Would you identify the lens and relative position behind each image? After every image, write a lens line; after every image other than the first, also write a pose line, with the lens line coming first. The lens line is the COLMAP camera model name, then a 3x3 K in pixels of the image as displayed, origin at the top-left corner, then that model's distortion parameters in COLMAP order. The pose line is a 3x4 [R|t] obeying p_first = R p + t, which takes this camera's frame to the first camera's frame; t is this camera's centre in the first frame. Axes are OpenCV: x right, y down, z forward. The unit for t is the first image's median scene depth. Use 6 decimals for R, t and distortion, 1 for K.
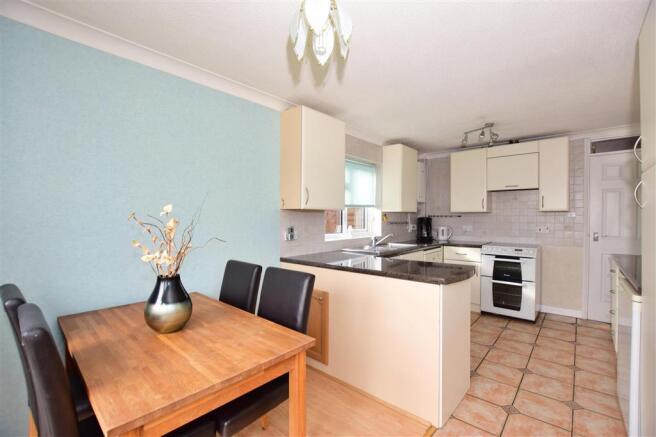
lens RADIAL K [[290.8, 0, 328.7], [0, 290.8, 219.1], [0, 0, 1]] dist [-0.016528, -0.000346]
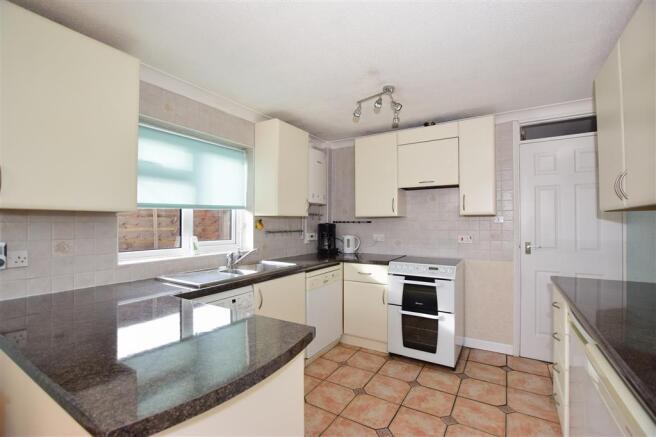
lens RADIAL K [[290.8, 0, 328.5], [0, 290.8, 218.8], [0, 0, 1]] dist [-0.016528, -0.000346]
pose [[0.987185, -0.000483, 0.159582, 0.263091], [0.003835, 0.999778, -0.020700, -0.003222], [-0.159536, 0.021047, 0.986968, 0.300334]]
